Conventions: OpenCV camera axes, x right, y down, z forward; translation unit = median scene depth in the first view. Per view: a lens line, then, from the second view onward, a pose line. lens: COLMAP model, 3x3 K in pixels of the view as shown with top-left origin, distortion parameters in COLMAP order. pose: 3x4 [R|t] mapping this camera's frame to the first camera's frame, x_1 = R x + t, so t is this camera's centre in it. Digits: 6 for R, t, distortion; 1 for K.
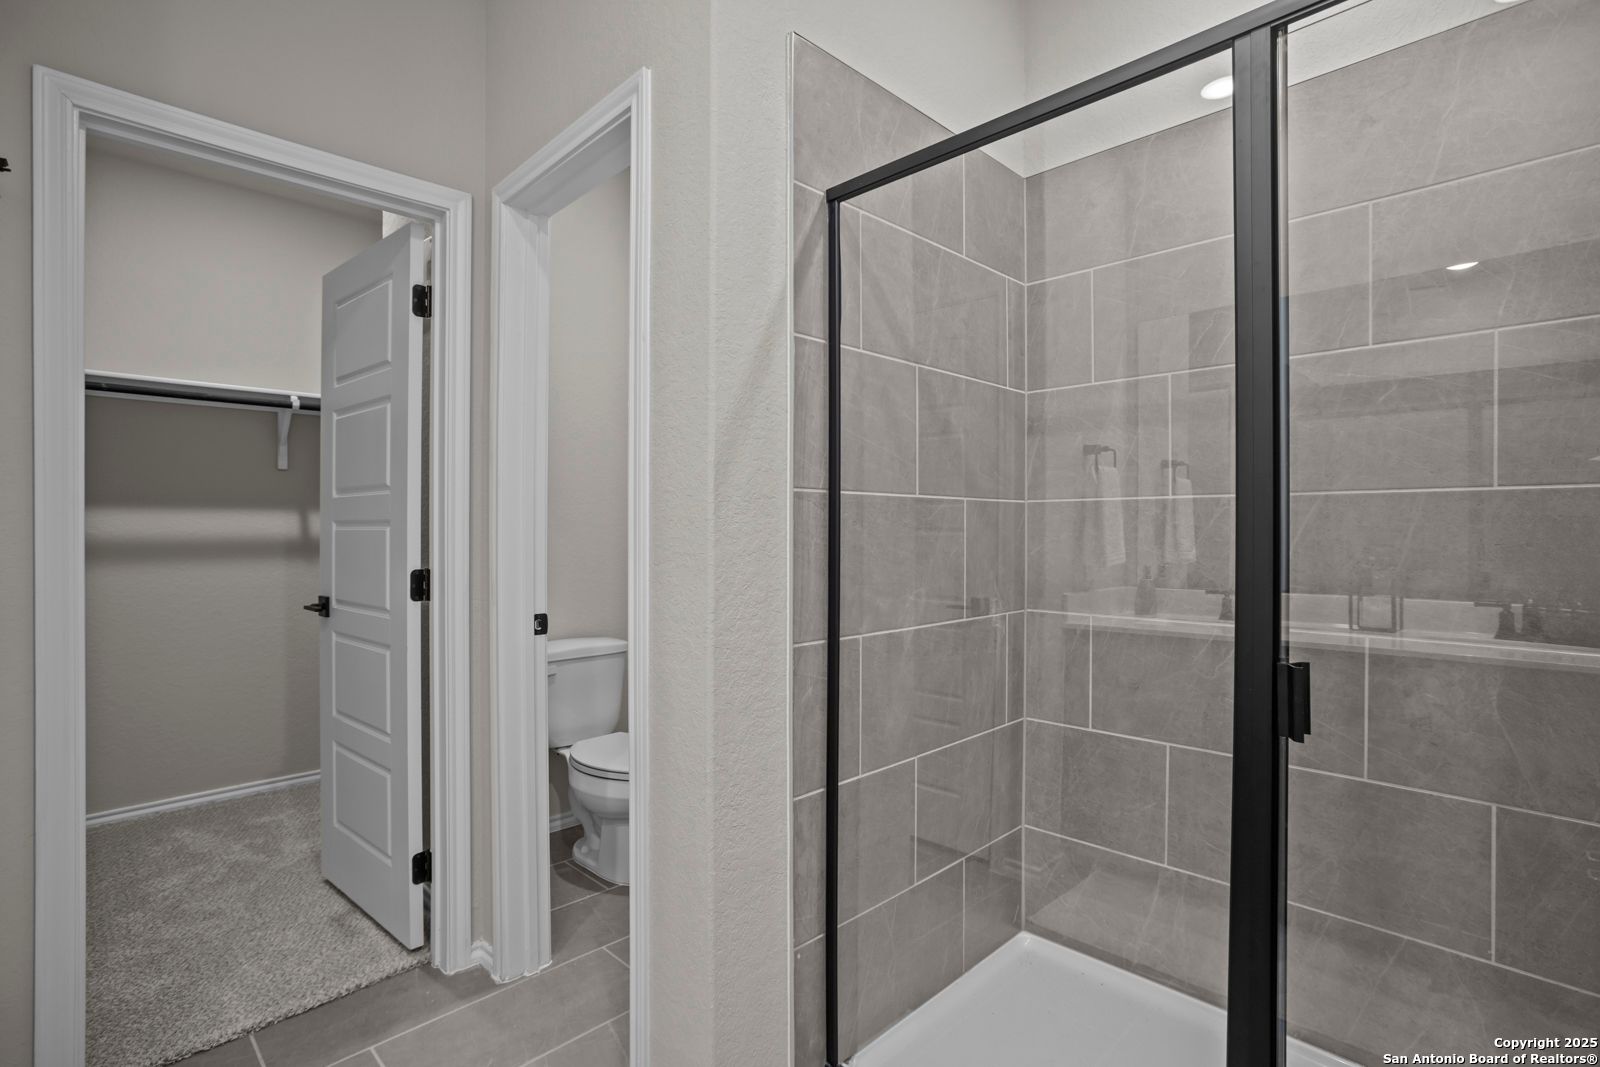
lens RADIAL K [[770.9, 0, 800.0], [0, 770.9, 533.5], [0, 0, 1]] dist [-0.047881, 0.027556]
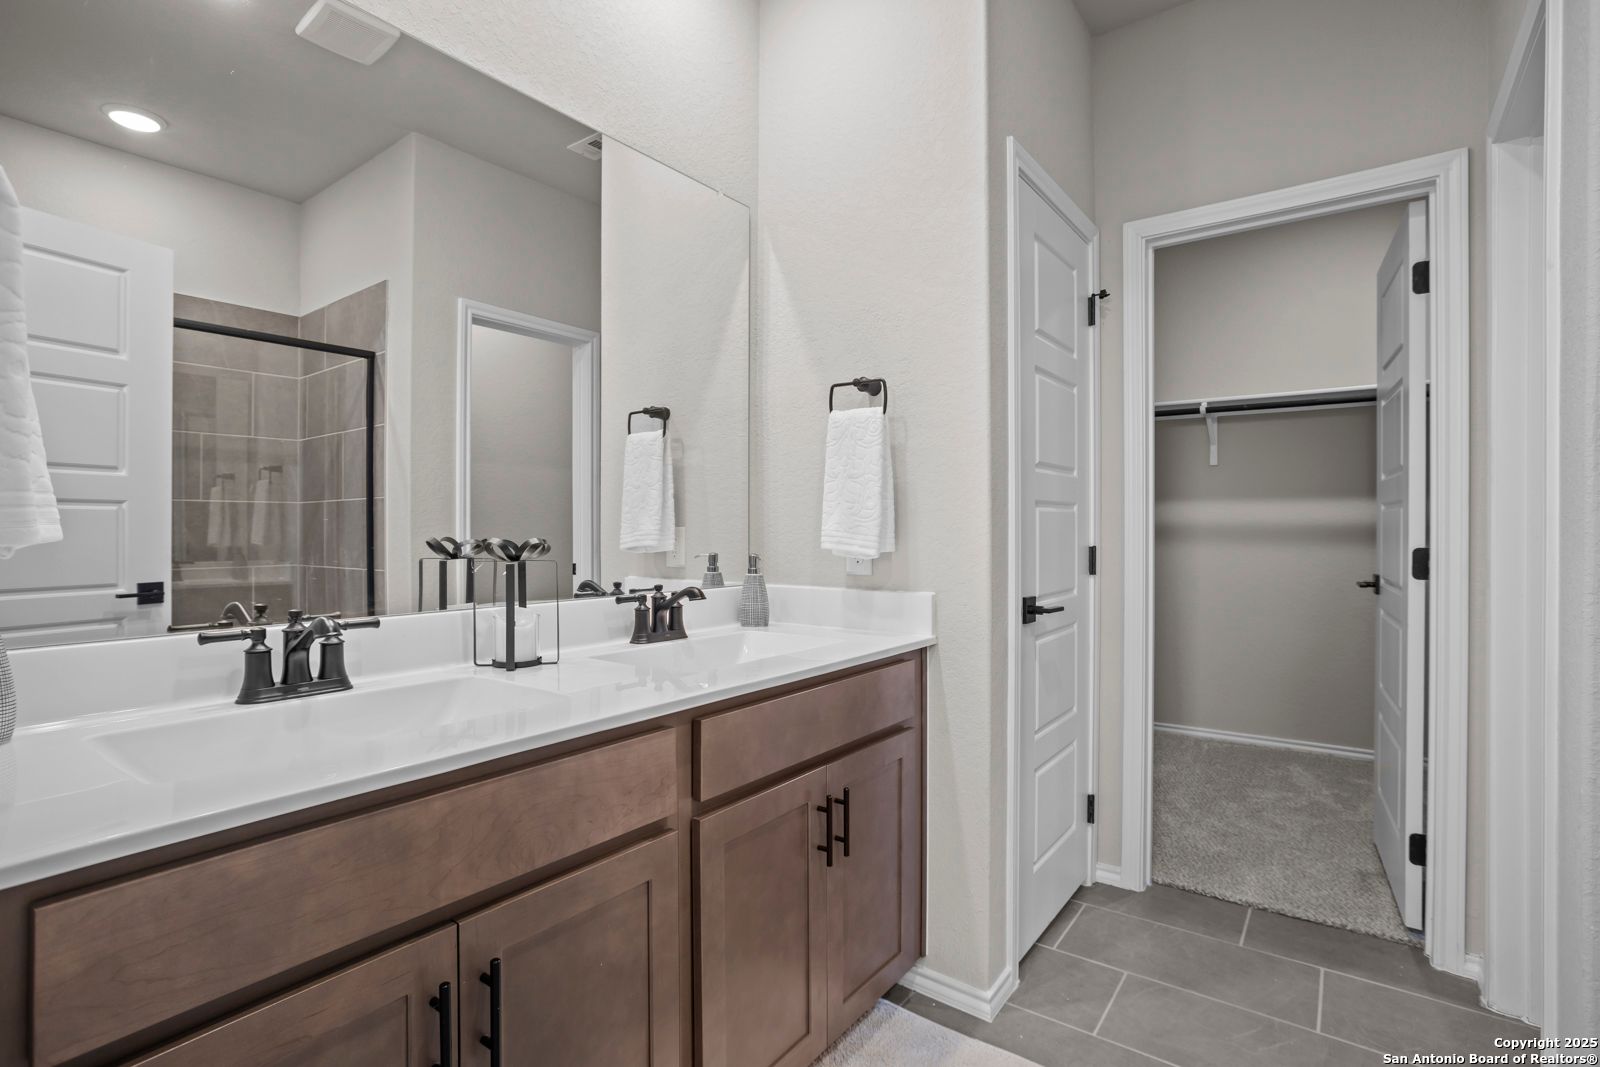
lens RADIAL K [[770.9, 0, 800.0], [0, 770.9, 533.5], [0, 0, 1]] dist [-0.047881, 0.027556]
pose [[0.145411, 0.007760, -0.989341, 0.327790], [-0.007382, 0.999950, 0.006758, 0.025612], [0.989344, 0.006321, 0.145461, 0.050594]]
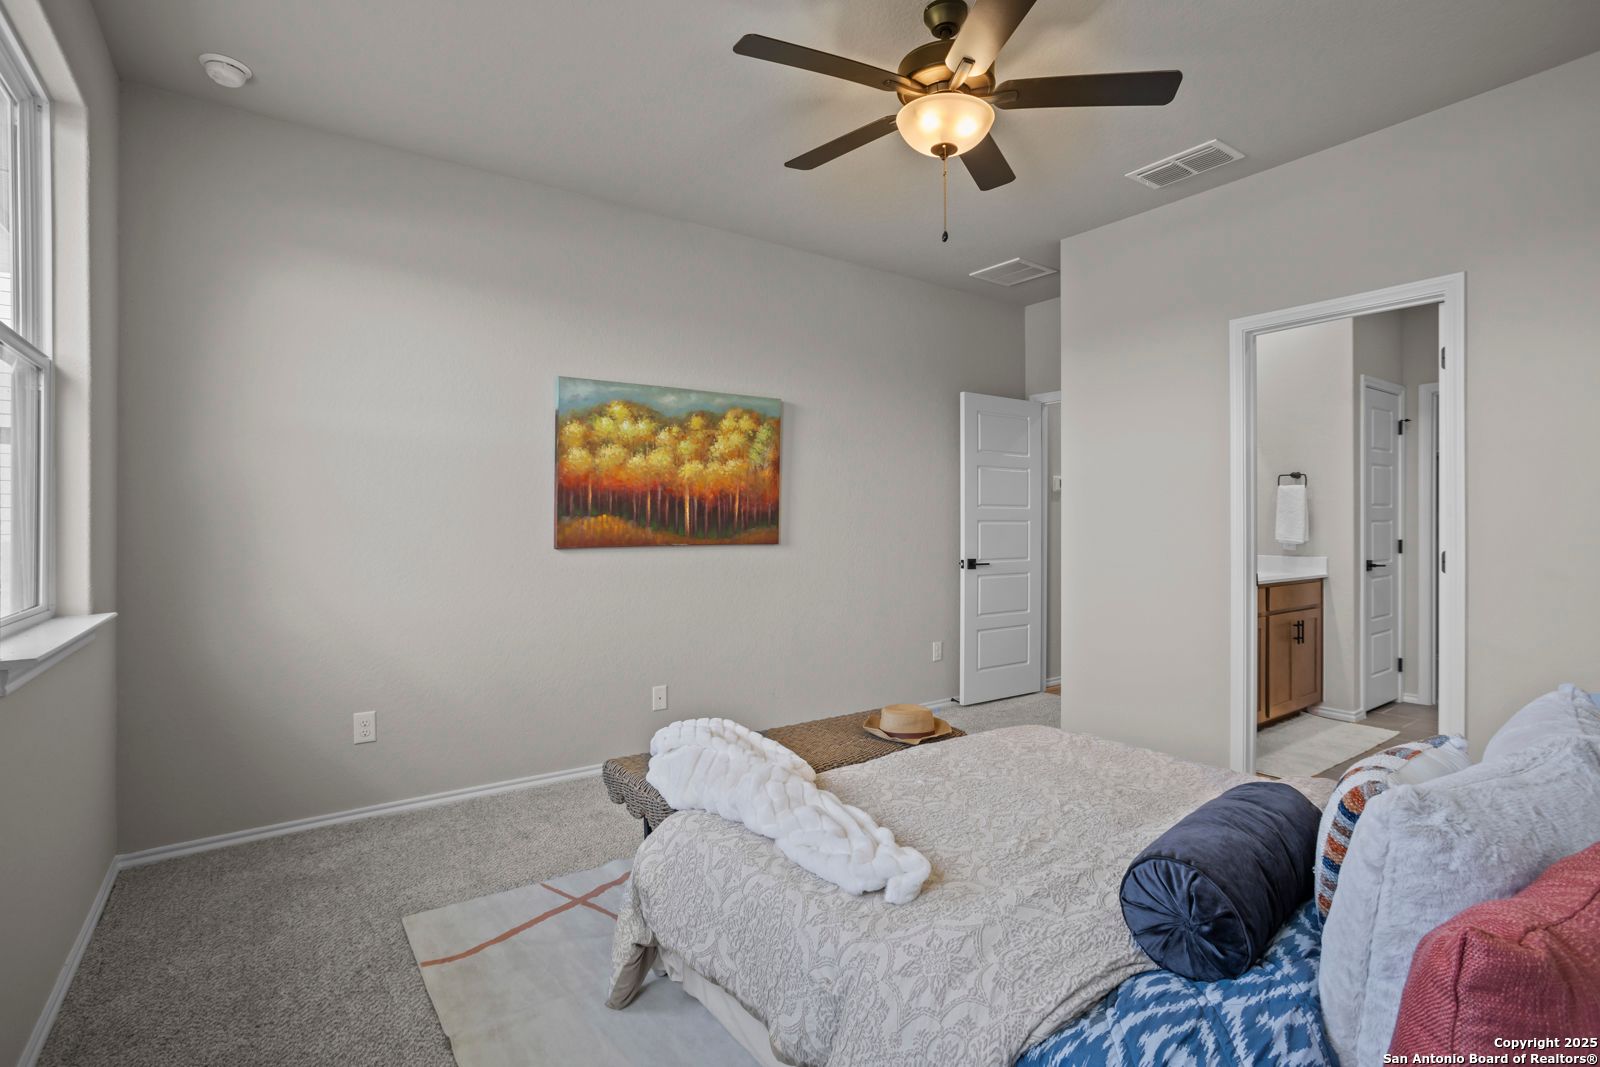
lens RADIAL K [[790.0, 0, 798.7], [0, 790.0, 526.7], [0, 0, 1]] dist [0.004474, 0.000959]
pose [[-0.139012, 0.004751, -0.990279, 1.832387], [-0.007683, 0.999953, 0.005876, 0.009147], [0.990261, 0.008425, -0.138969, -0.790202]]
